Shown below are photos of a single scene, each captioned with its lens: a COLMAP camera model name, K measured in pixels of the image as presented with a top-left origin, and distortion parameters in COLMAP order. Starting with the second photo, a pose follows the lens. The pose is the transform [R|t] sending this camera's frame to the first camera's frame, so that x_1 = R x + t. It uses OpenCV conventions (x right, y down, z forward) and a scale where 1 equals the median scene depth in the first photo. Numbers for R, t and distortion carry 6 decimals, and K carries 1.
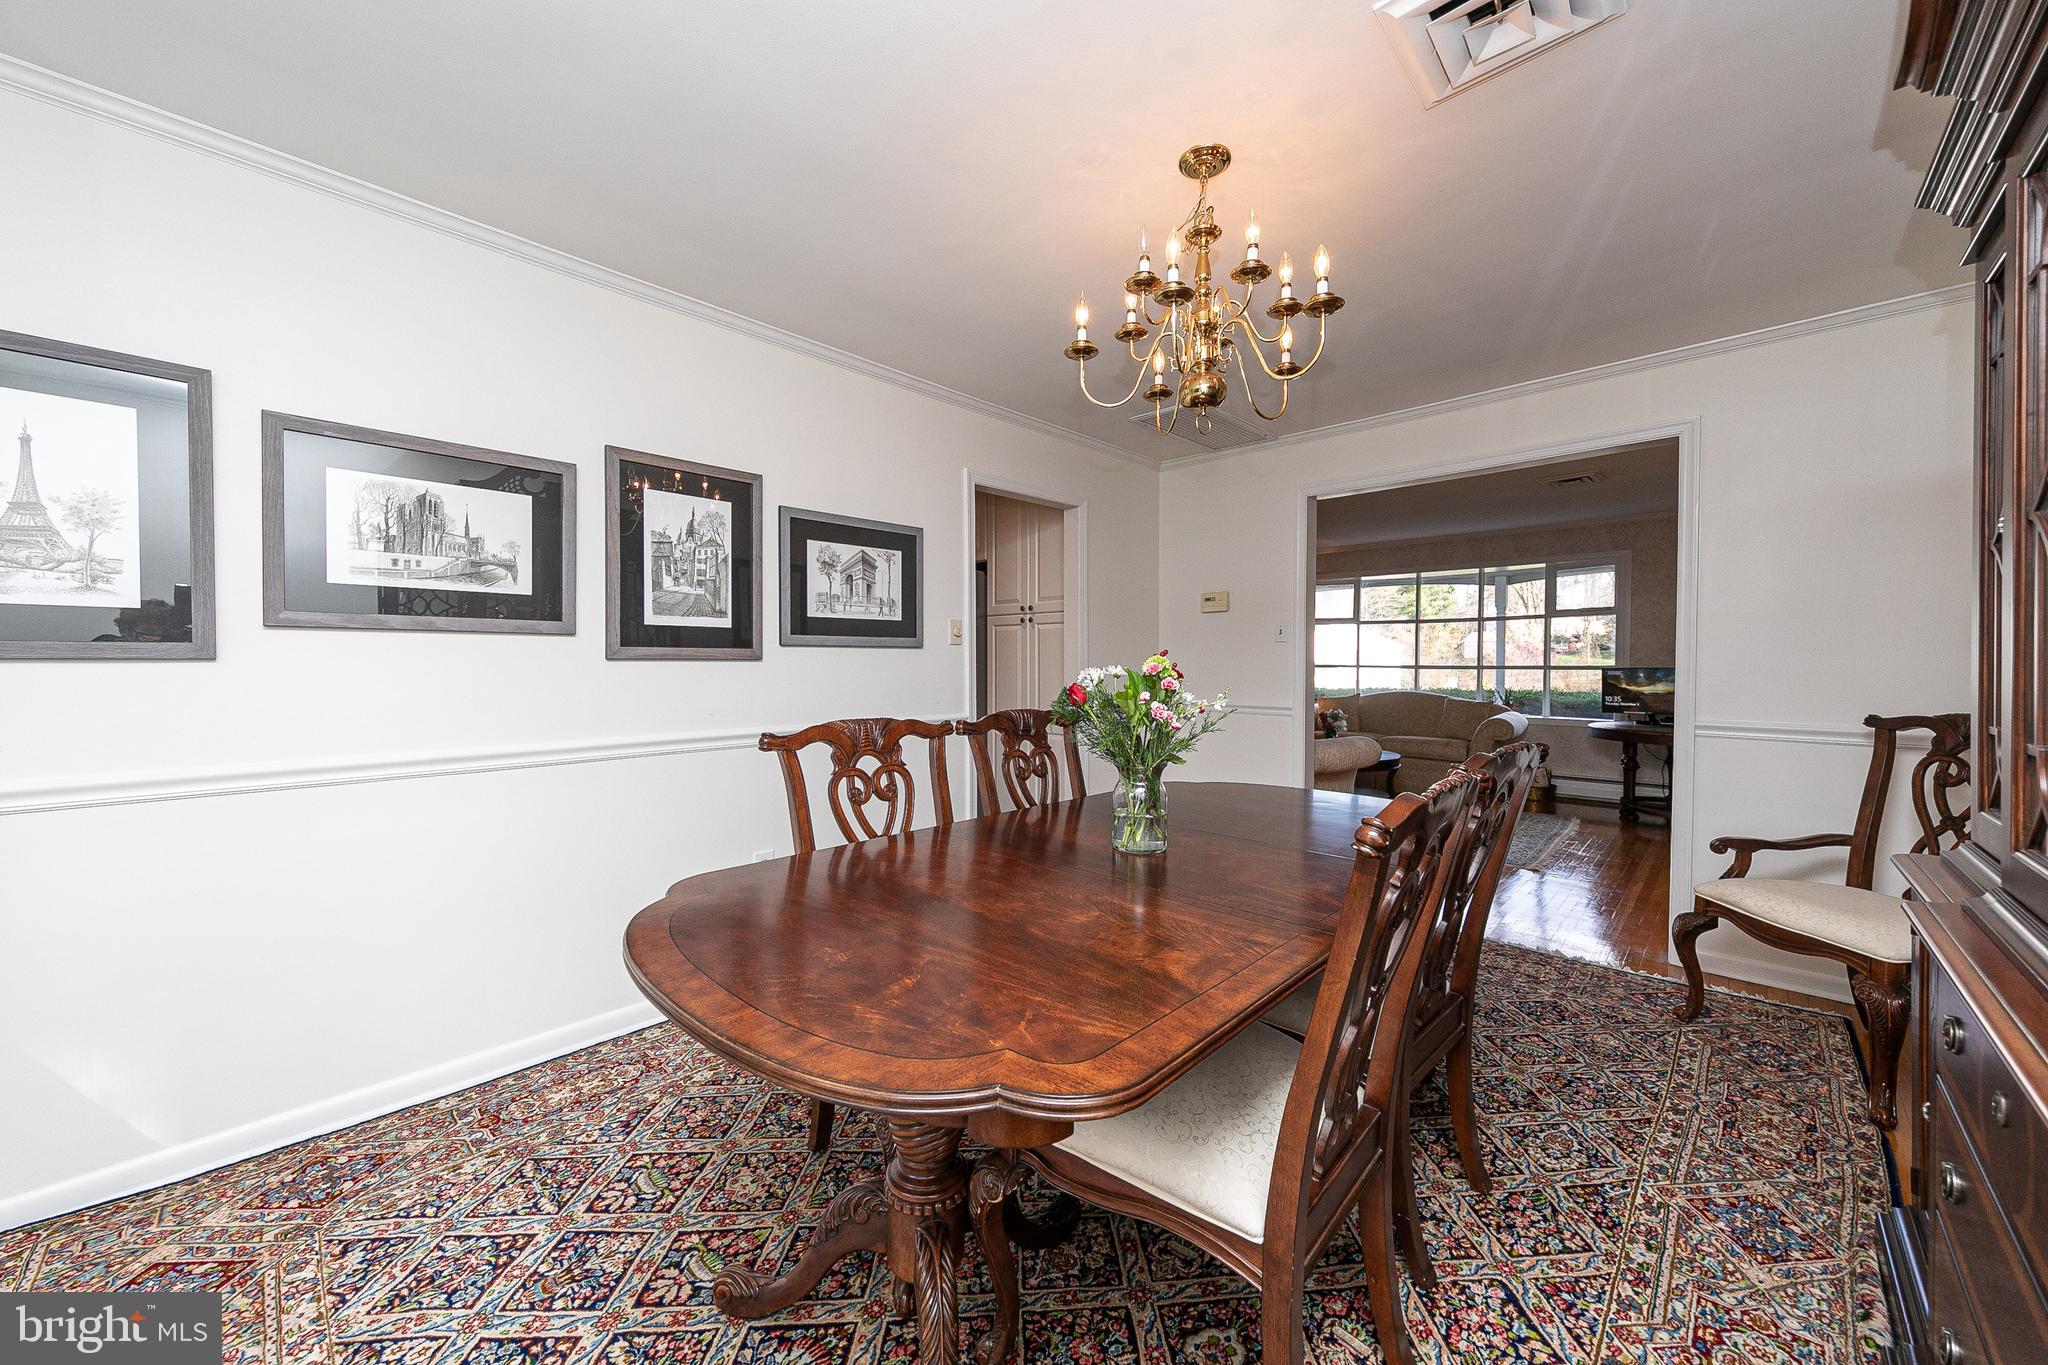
lens RADIAL K [[799.9, 0, 1019.7], [0, 799.9, 674.7], [0, 0, 1]] dist [0.004217, -0.001126]
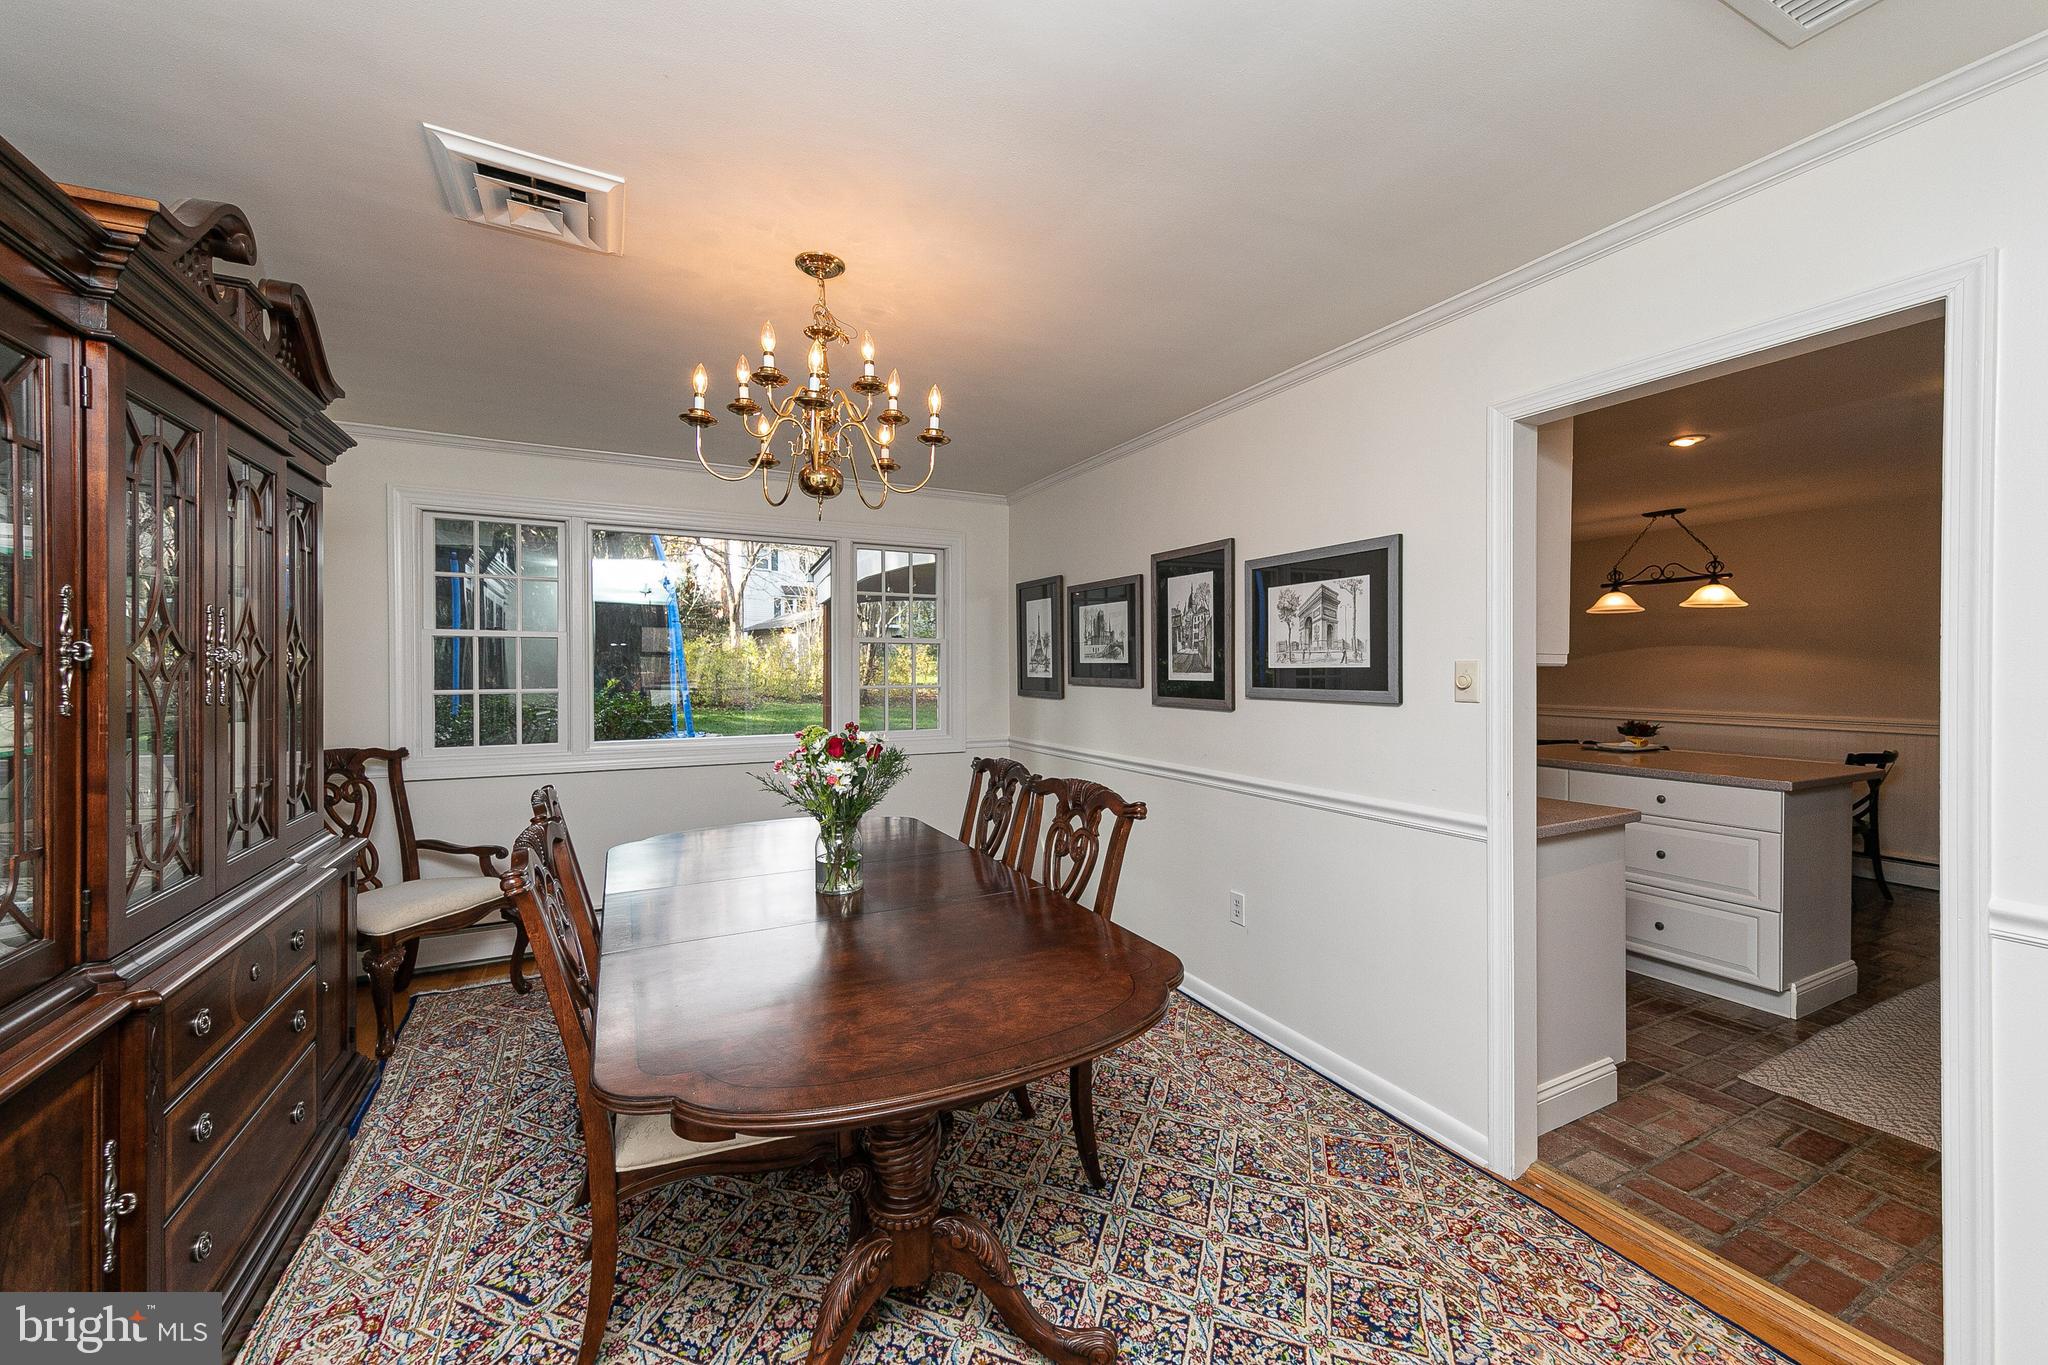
lens RADIAL K [[799.9, 0, 1028.6], [0, 799.9, 670.9], [0, 0, 1]] dist [0.004217, -0.001126]
pose [[-0.353349, 0.008308, -0.935455, 0.796718], [-0.006987, 0.999909, 0.011519, -0.084803], [0.935466, 0.010606, -0.353258, 1.159409]]
